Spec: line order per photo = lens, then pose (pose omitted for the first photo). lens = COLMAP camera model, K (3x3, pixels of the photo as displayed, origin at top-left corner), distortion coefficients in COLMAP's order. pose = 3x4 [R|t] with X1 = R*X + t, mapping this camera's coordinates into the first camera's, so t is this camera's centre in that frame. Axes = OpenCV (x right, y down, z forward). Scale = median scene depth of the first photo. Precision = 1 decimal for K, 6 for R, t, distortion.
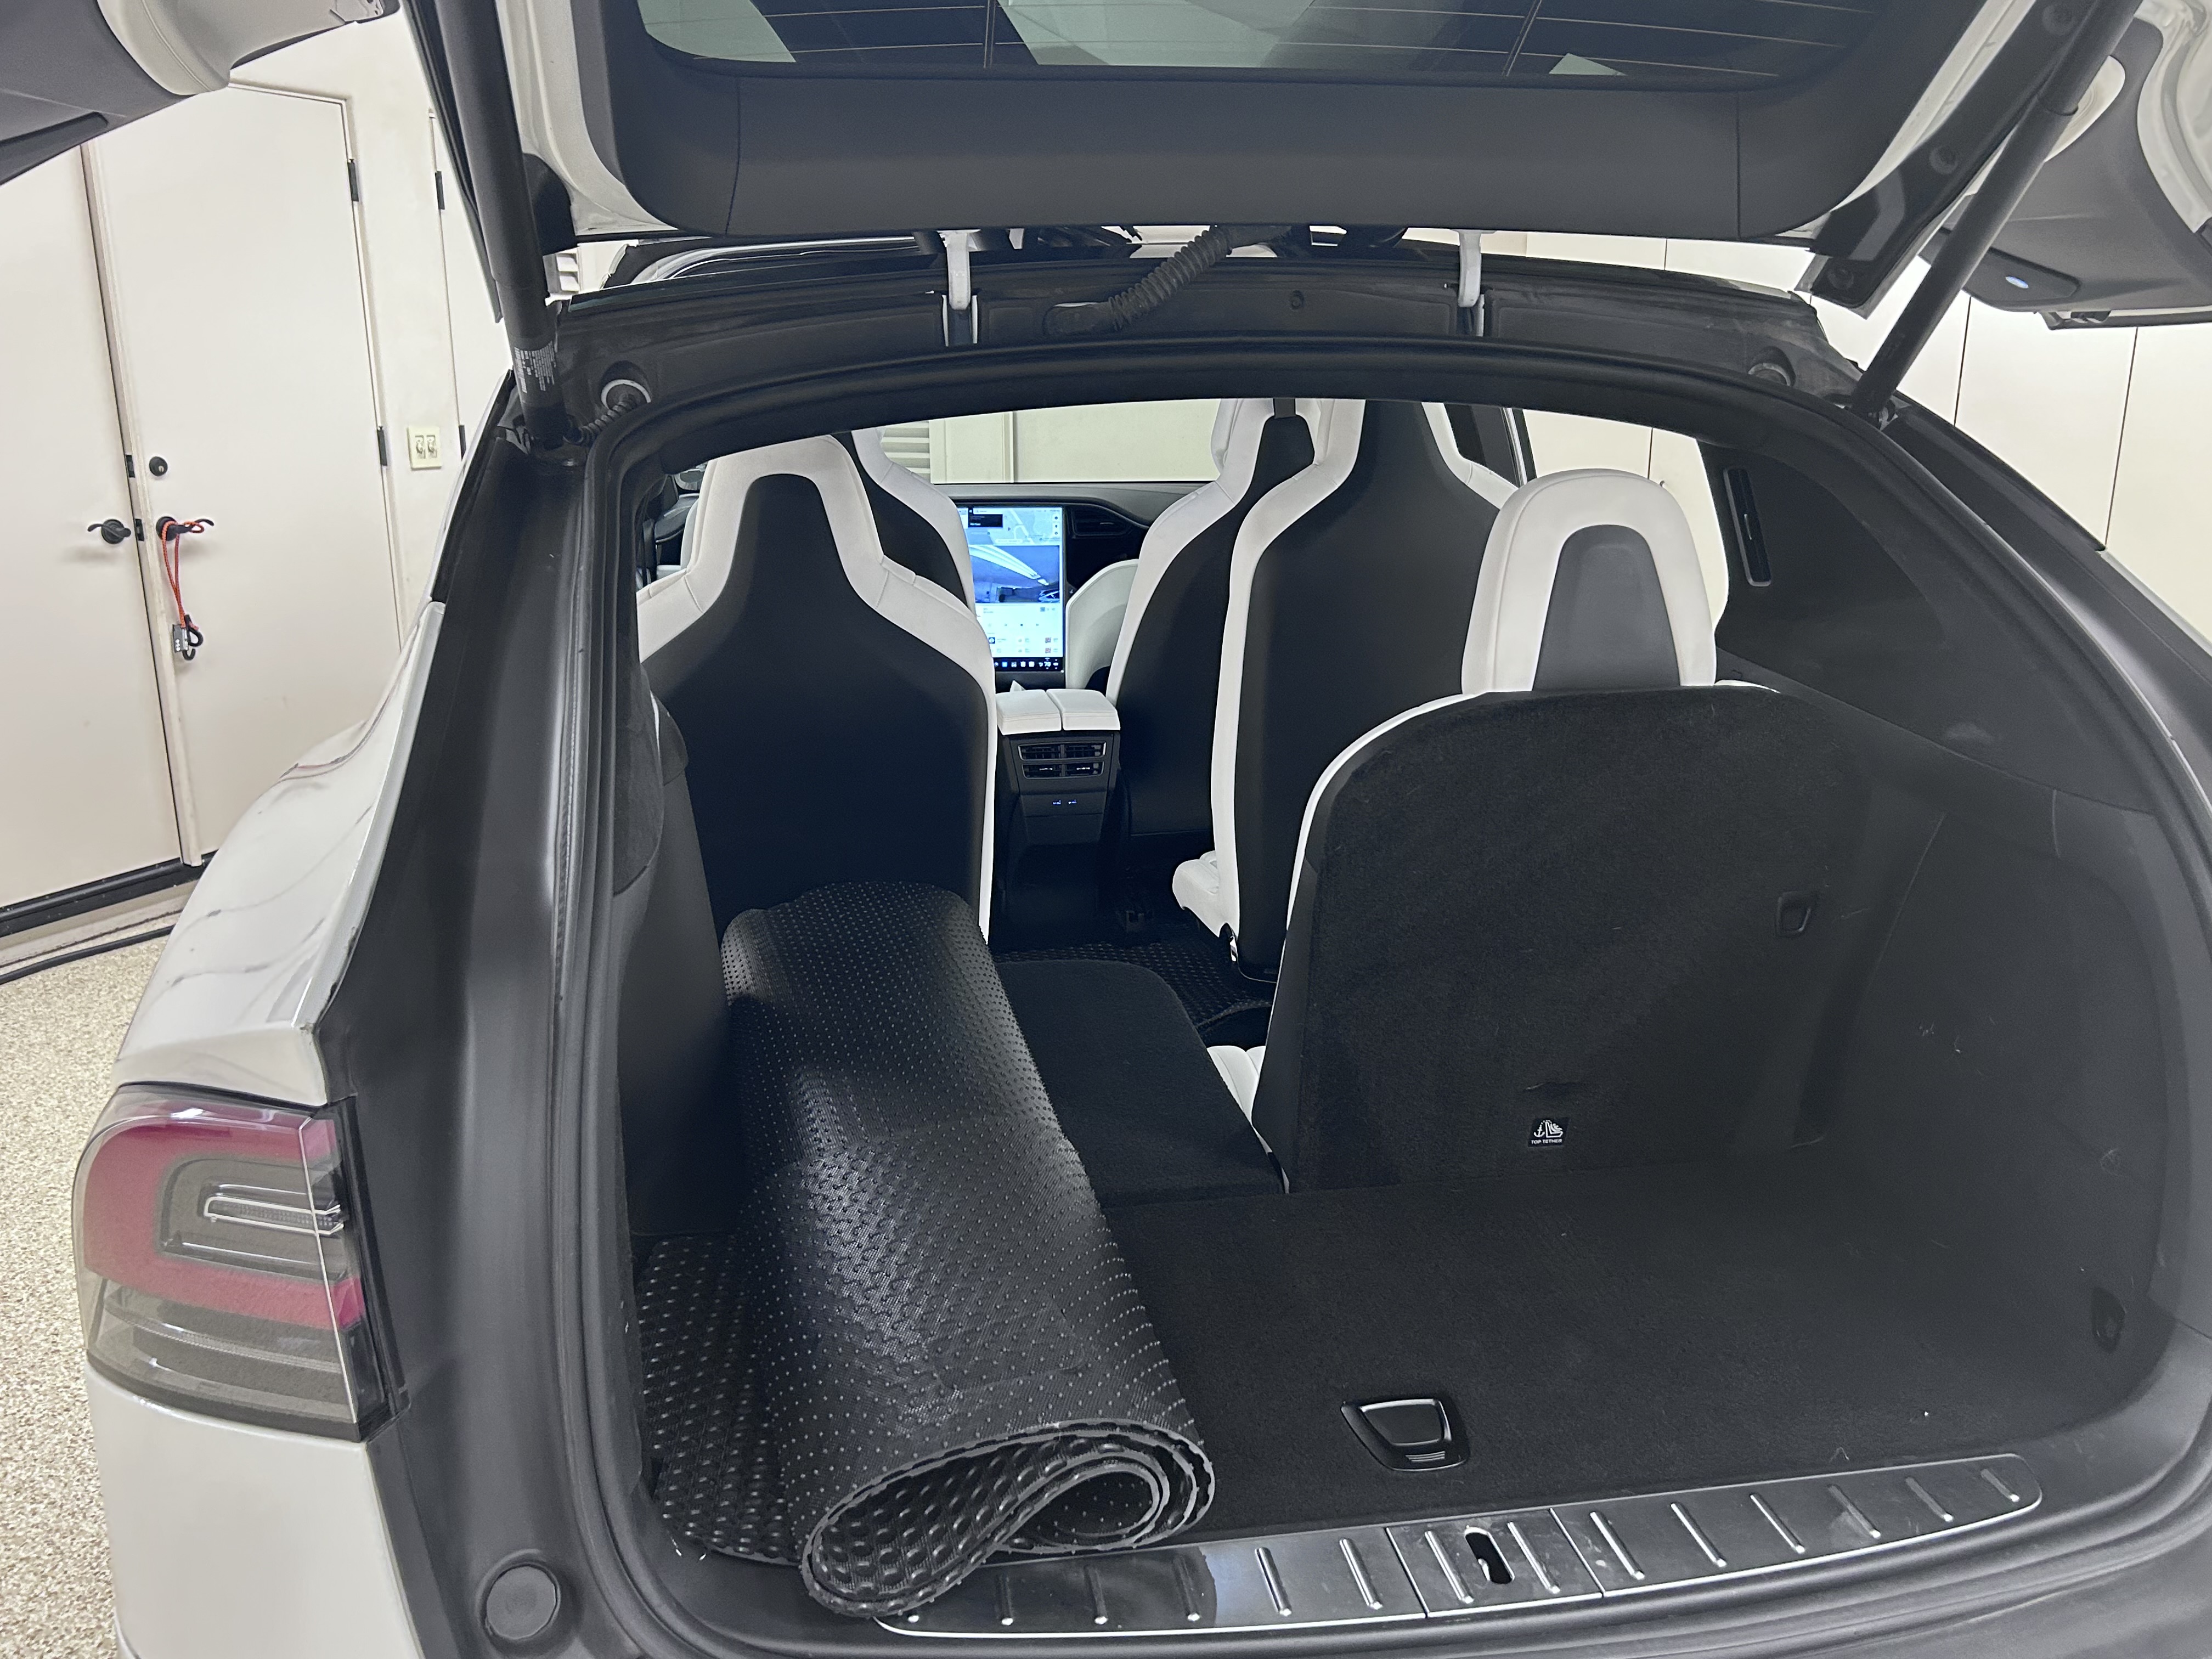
lens RADIAL K [[1789.7, 0, 1091.0], [0, 1789.7, 842.0], [0, 0, 1]] dist [0.028893, -0.016549]
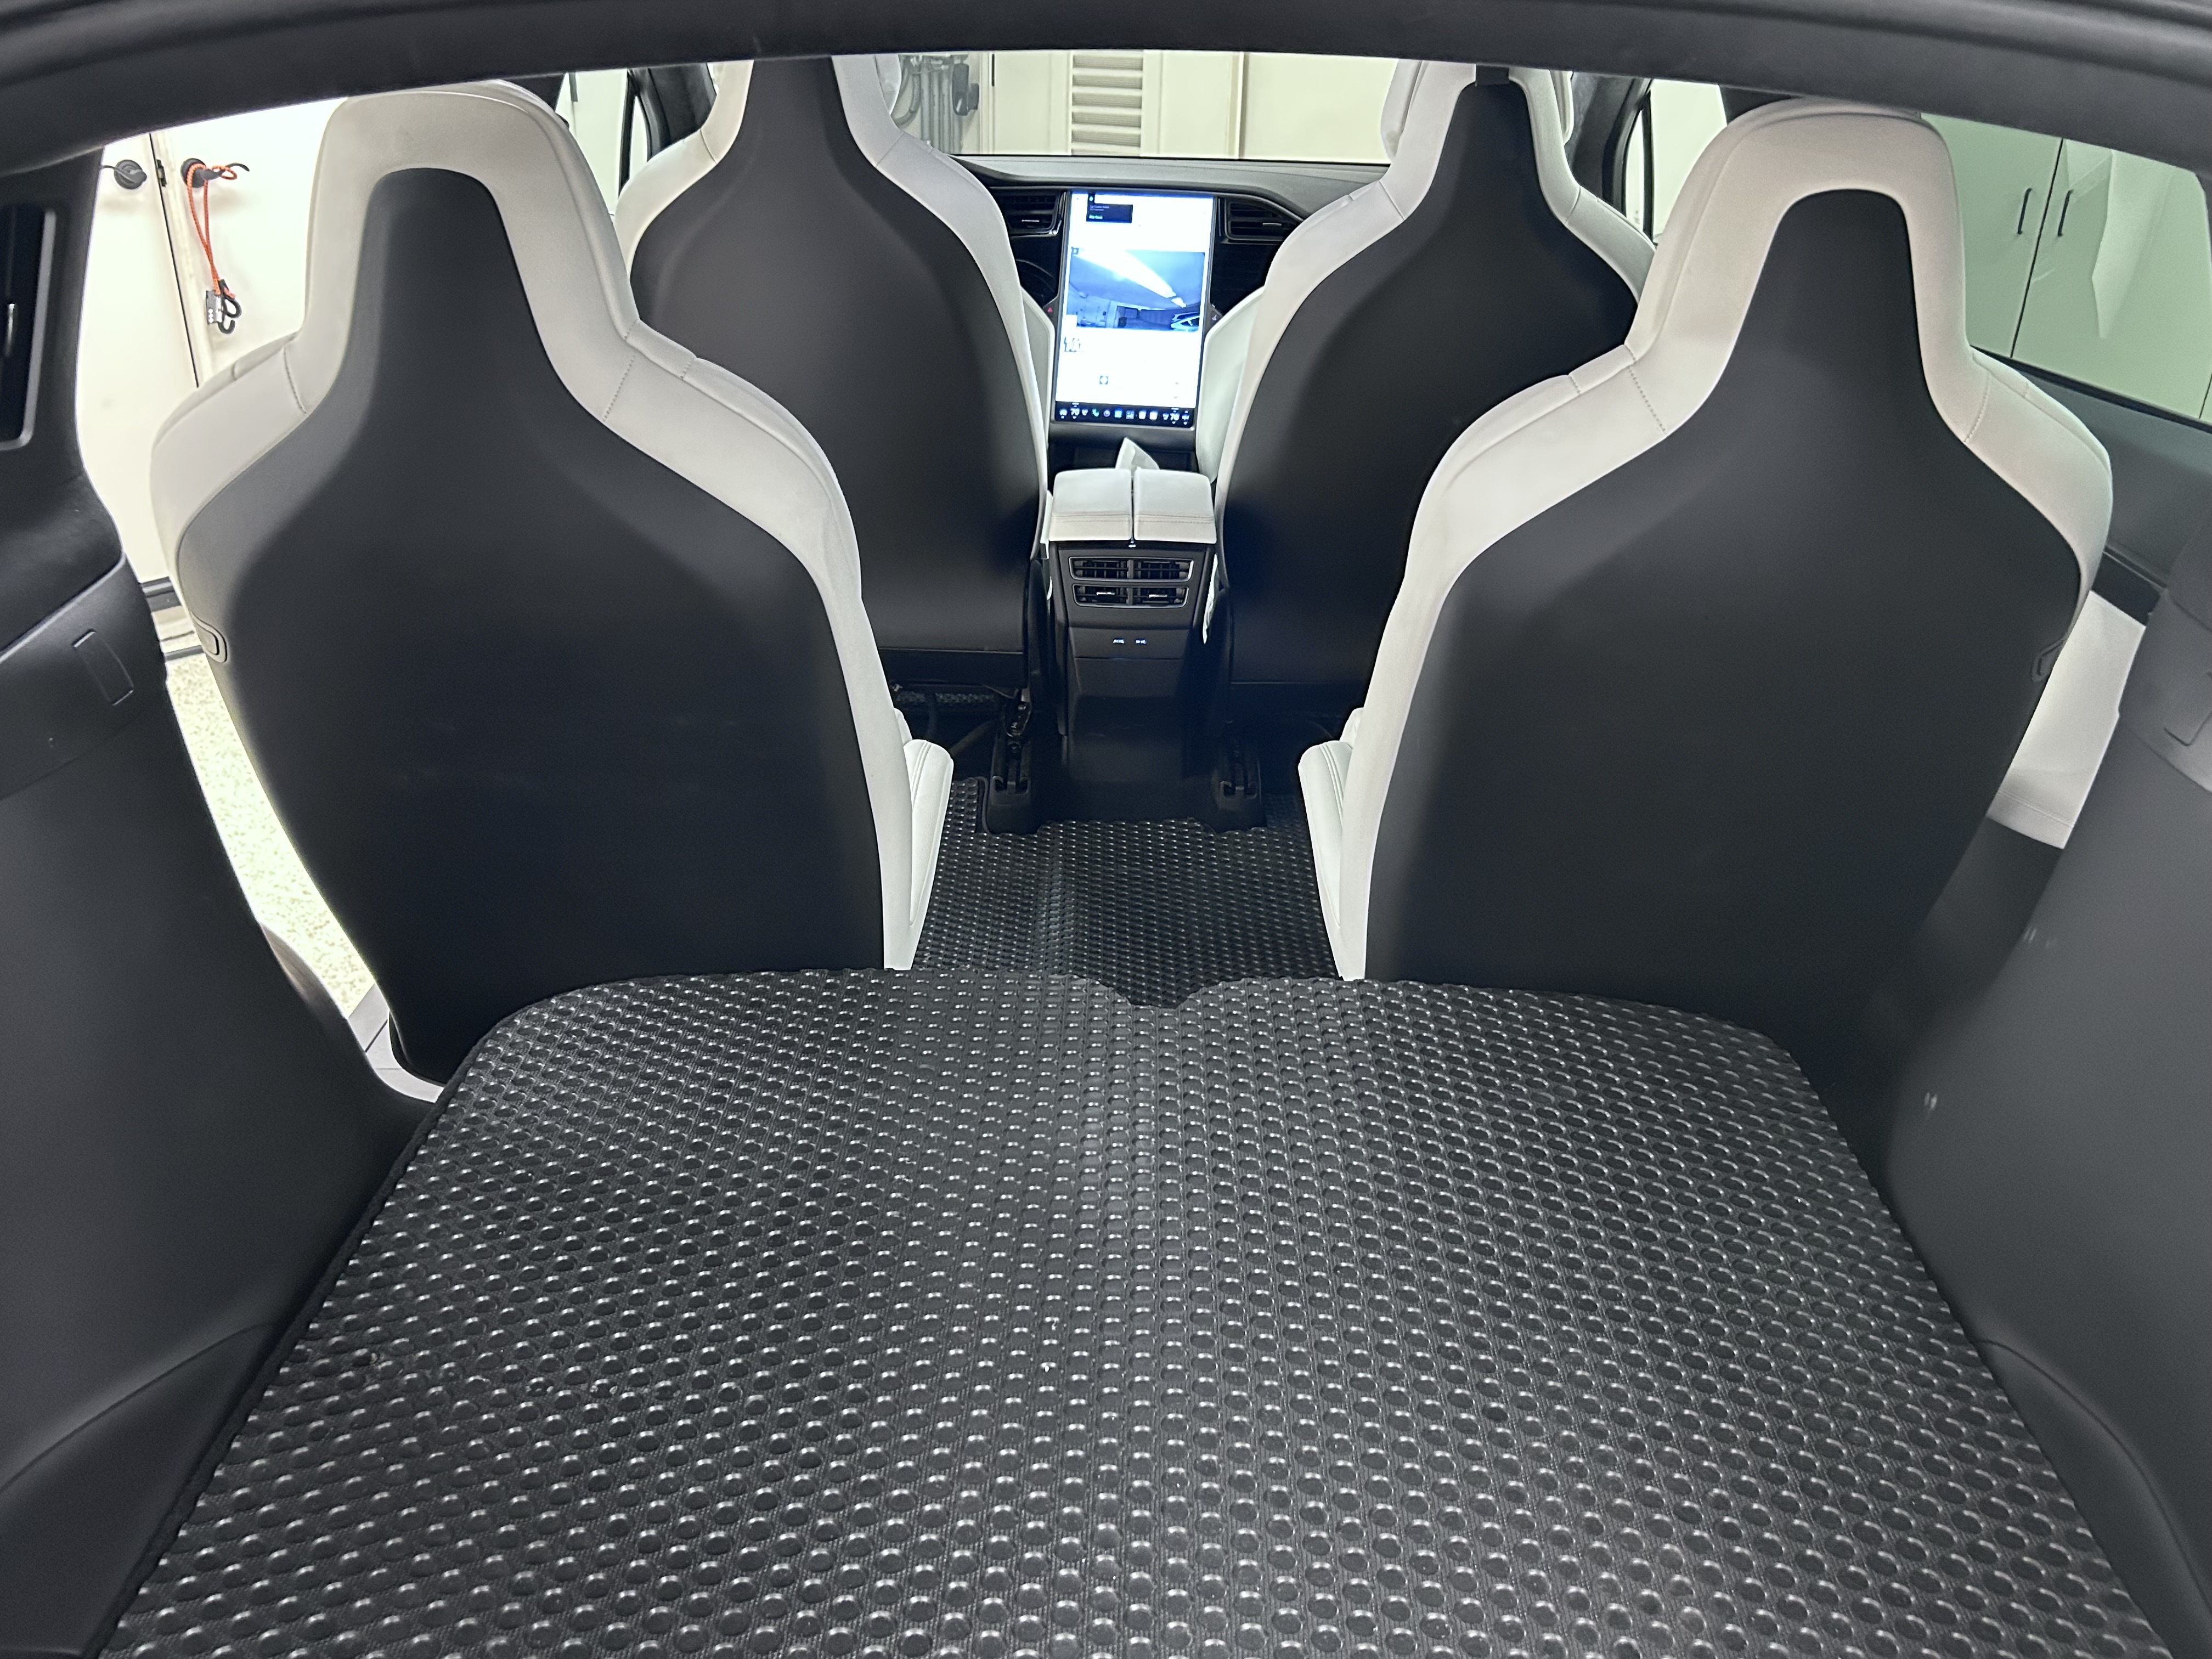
lens RADIAL K [[1789.7, 0, 1092.1], [0, 1789.7, 828.6], [0, 0, 1]] dist [0.028893, -0.016549]
pose [[0.985265, 0.091493, -0.144504, 0.066305], [-0.064913, 0.981710, 0.178977, -0.061957], [0.158236, -0.166959, 0.973183, 0.231768]]
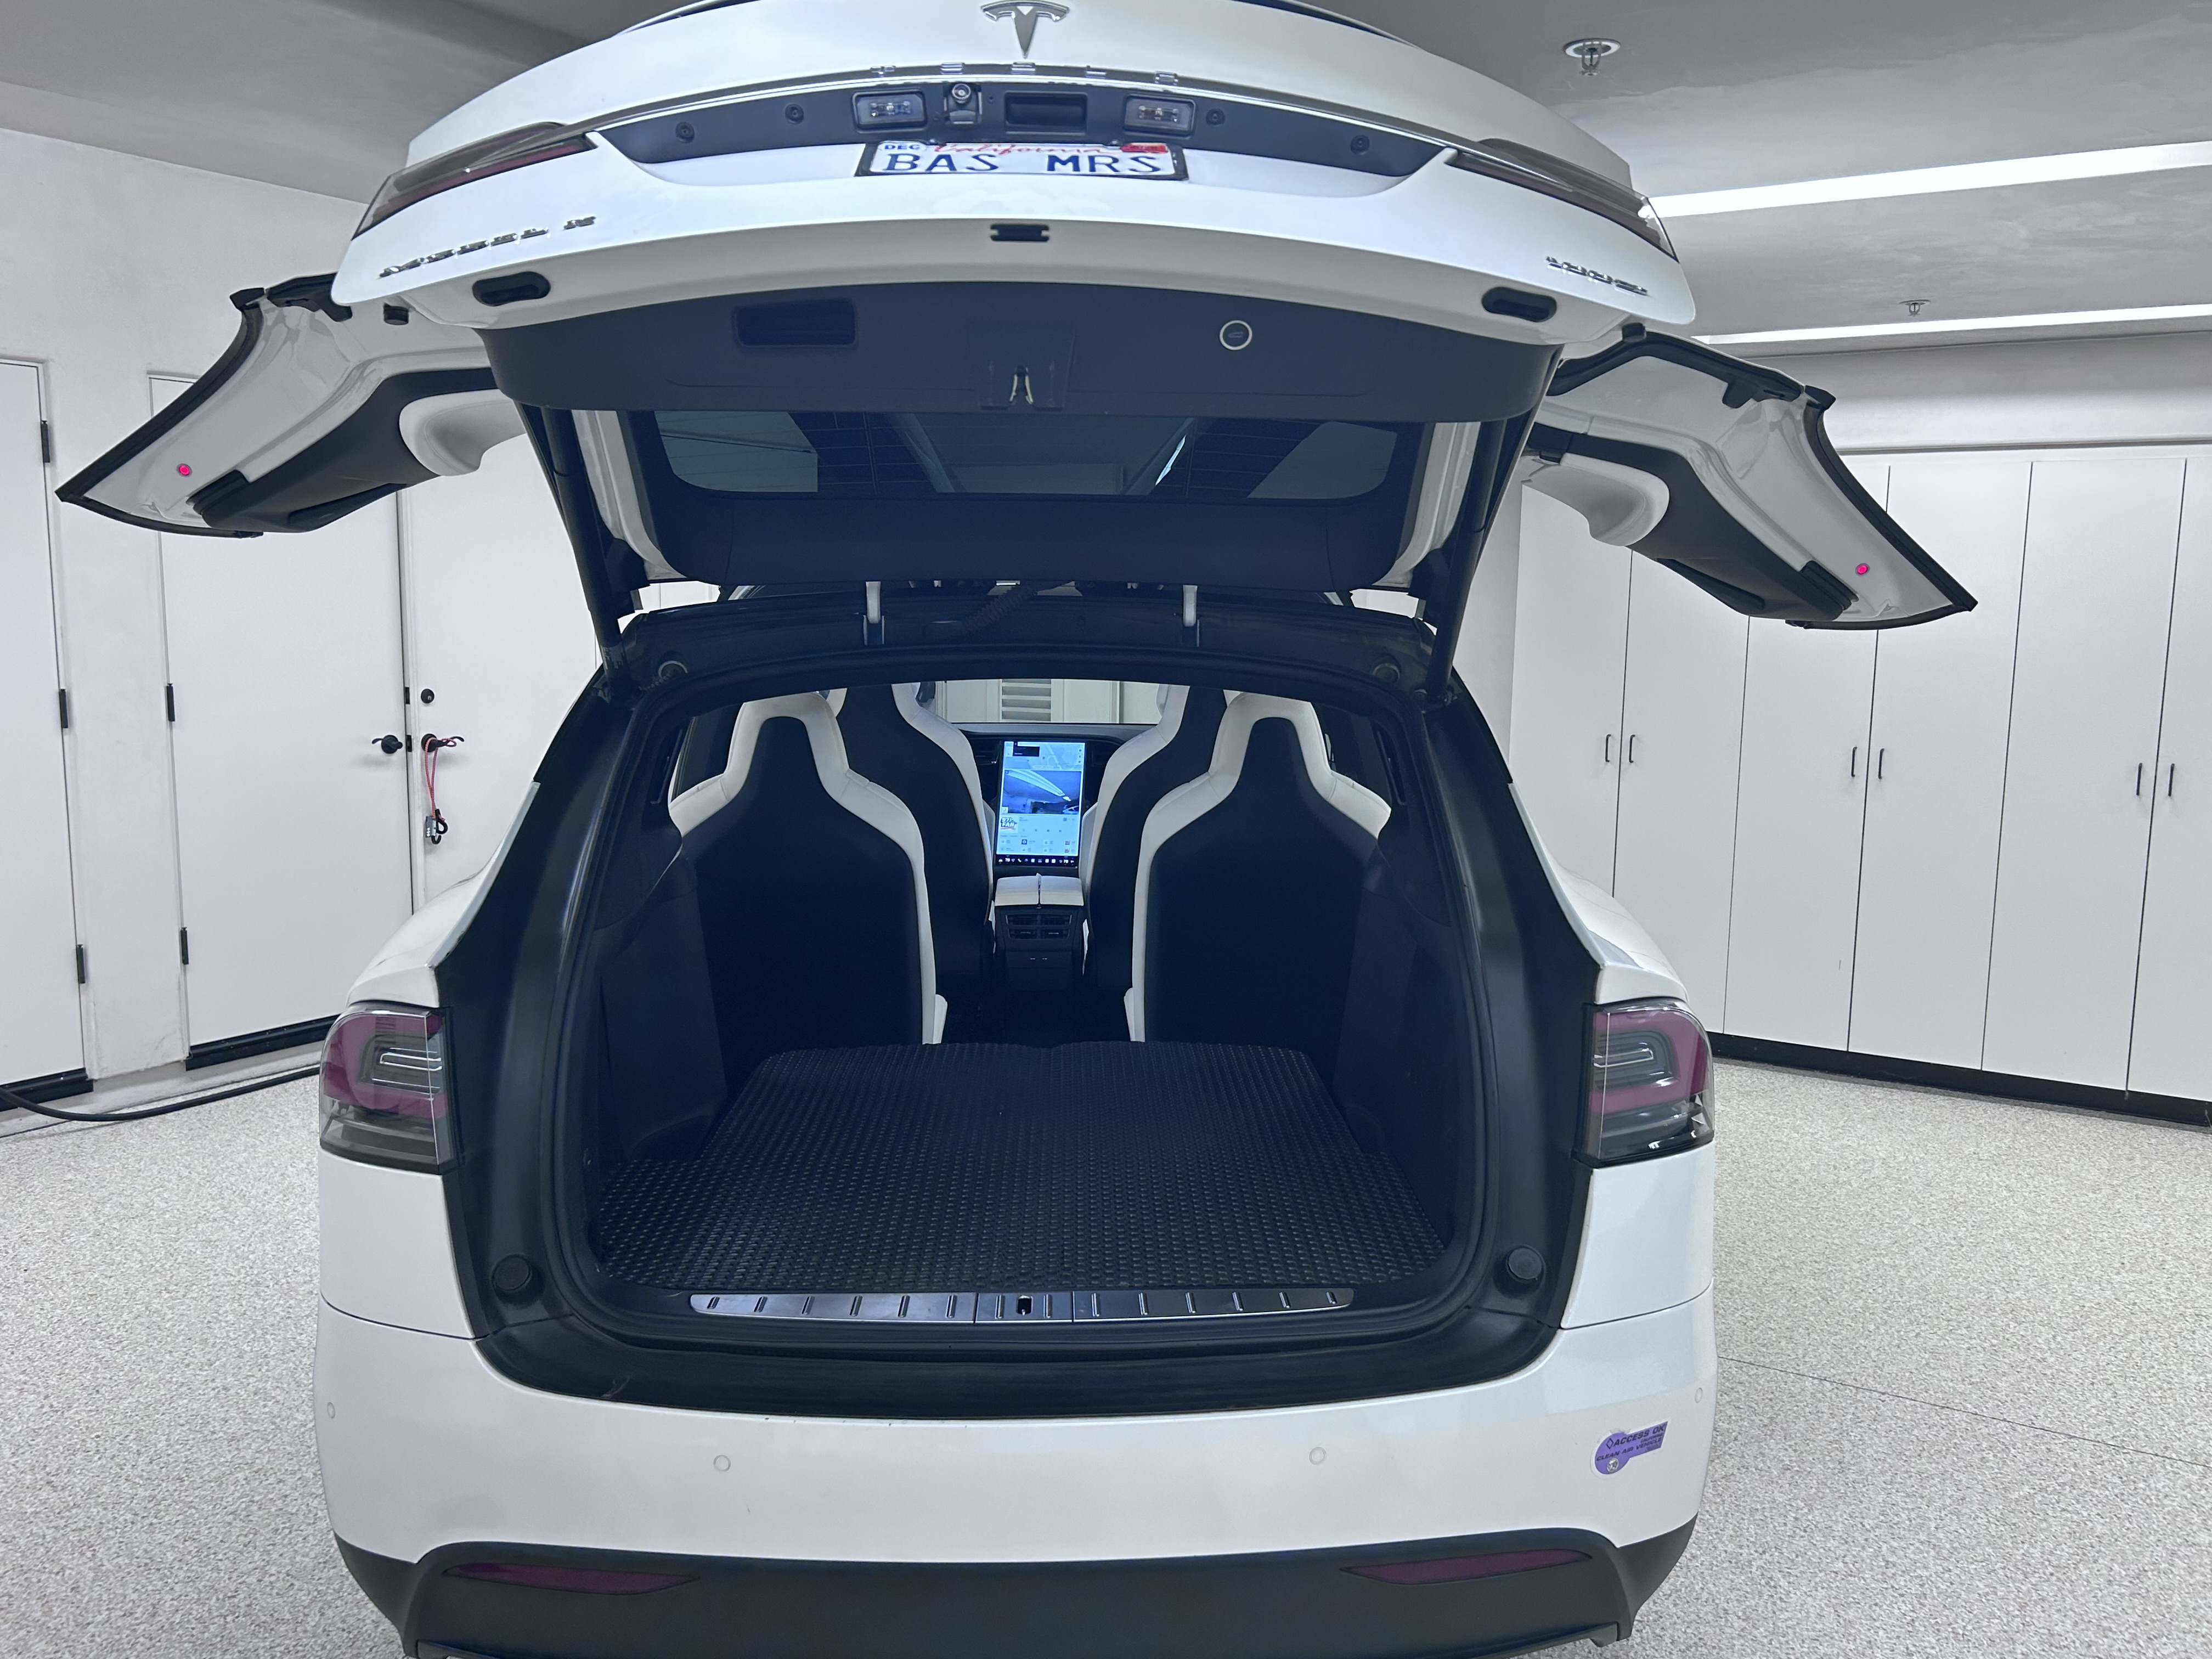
lens RADIAL K [[1789.7, 0, 1130.1], [0, 1789.7, 833.7], [0, 0, 1]] dist [0.028893, -0.016549]
pose [[0.994134, 0.029758, -0.103985, 0.155008], [-0.043365, 0.990413, -0.131155, 0.047800], [0.099085, 0.134895, 0.985893, -0.268378]]
